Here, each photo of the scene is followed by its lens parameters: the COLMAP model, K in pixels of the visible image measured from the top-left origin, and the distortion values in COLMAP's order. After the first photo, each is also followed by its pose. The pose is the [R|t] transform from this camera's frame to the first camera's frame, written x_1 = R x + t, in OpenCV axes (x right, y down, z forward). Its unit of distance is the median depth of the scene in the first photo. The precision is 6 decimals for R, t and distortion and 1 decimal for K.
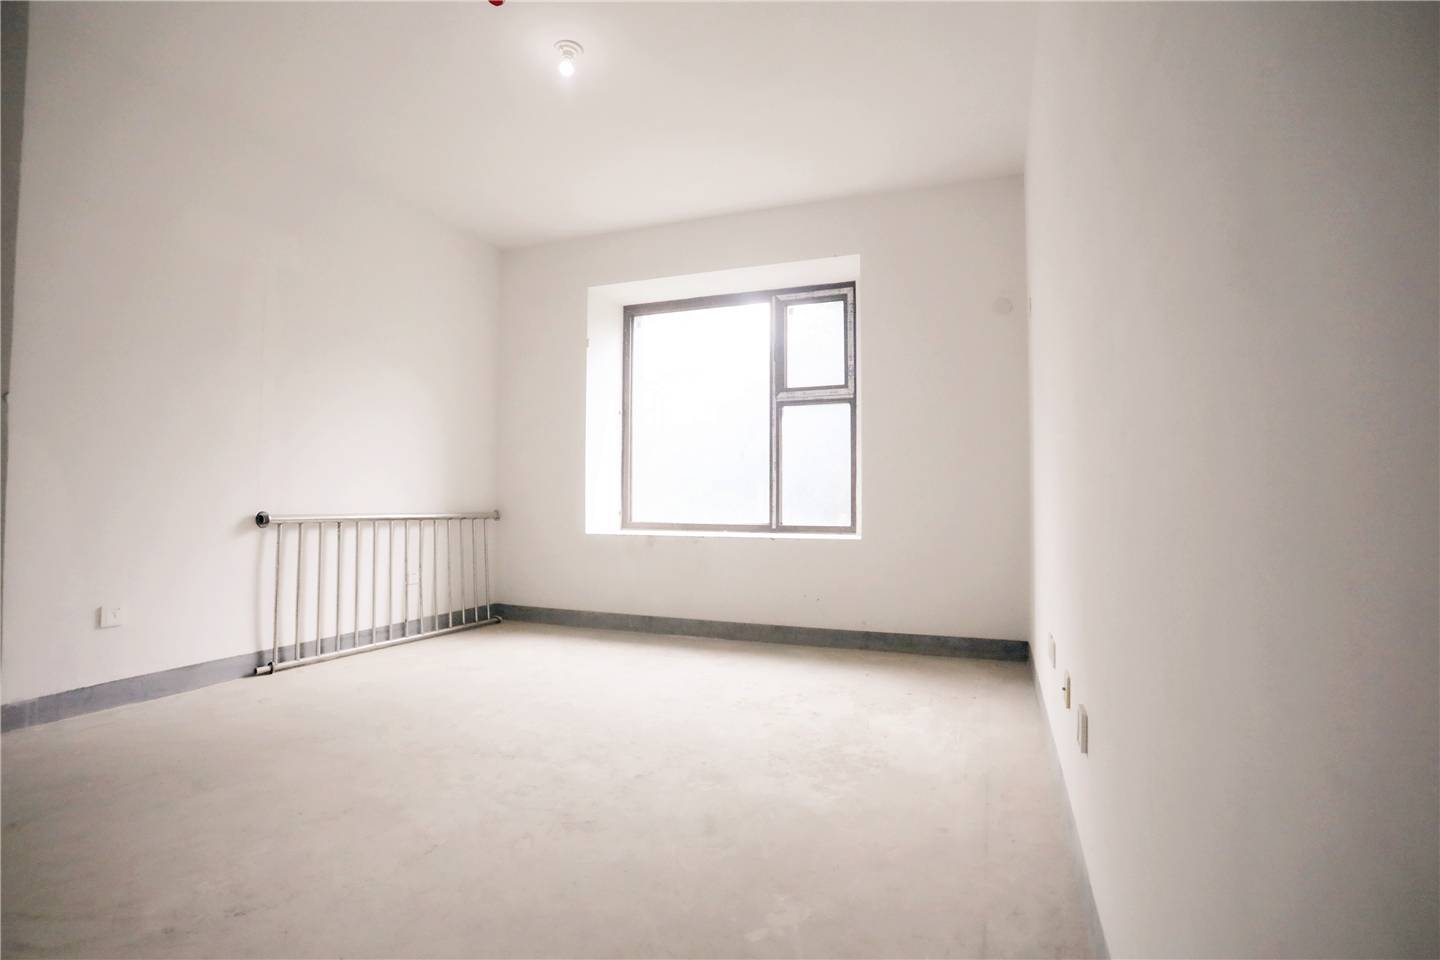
lens RADIAL K [[715.4, 0, 720.0], [0, 715.4, 480.0], [0, 0, 1]] dist [-0.042925, -0.000031]
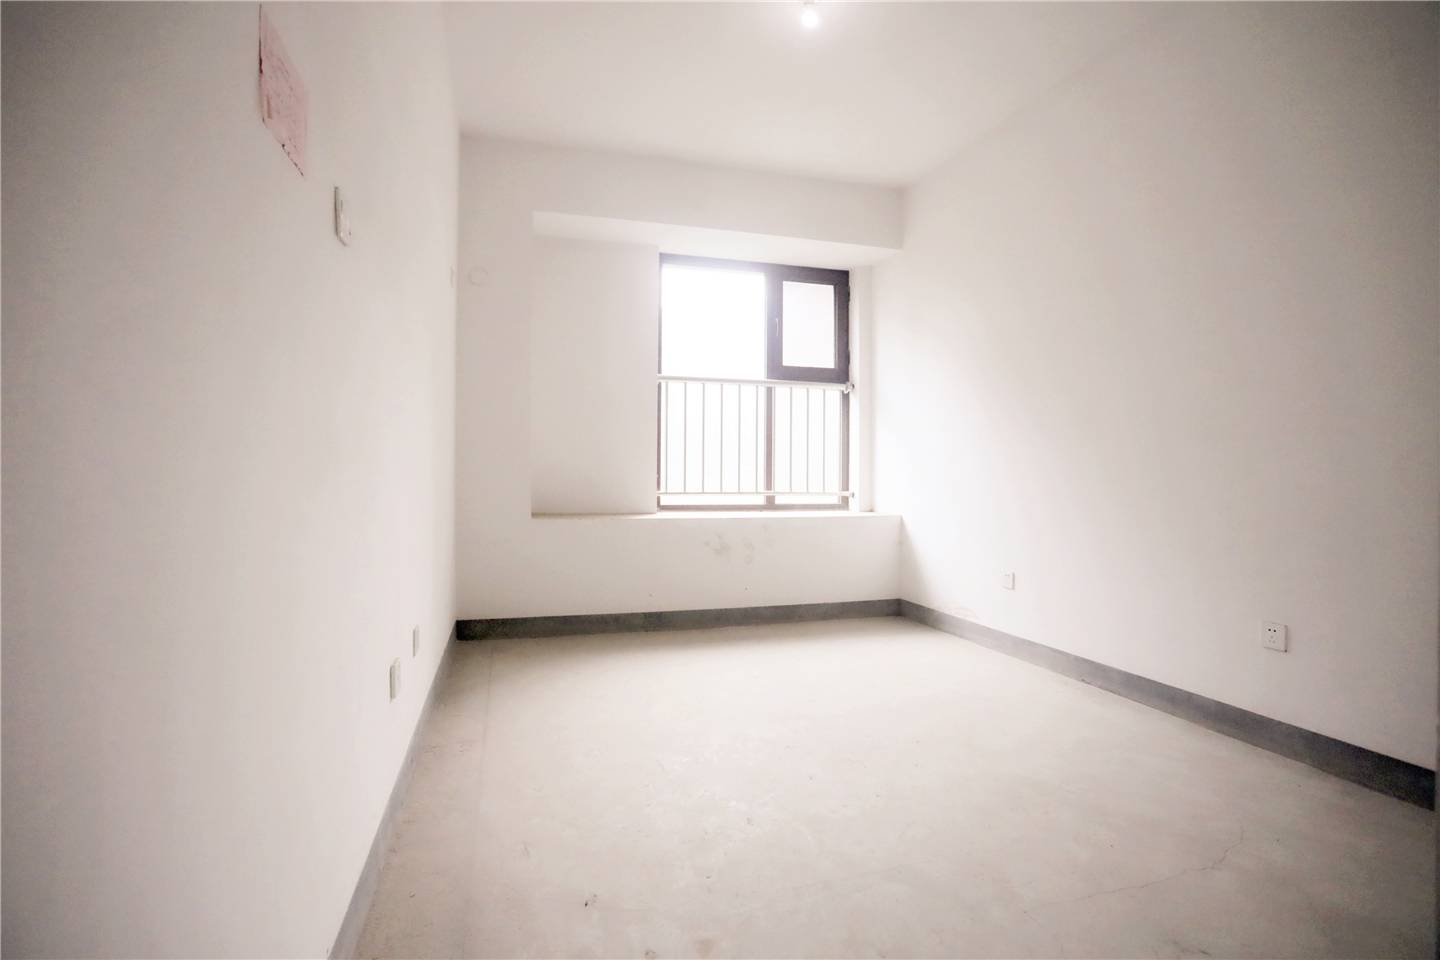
lens RADIAL K [[715.4, 0, 720.0], [0, 715.4, 480.0], [0, 0, 1]] dist [-0.042925, -0.000031]
pose [[0.777520, 0.000511, 0.628858, -0.596325], [-0.019628, 0.999532, 0.023455, 0.008938], [-0.628551, -0.030580, 0.777167, 0.287296]]
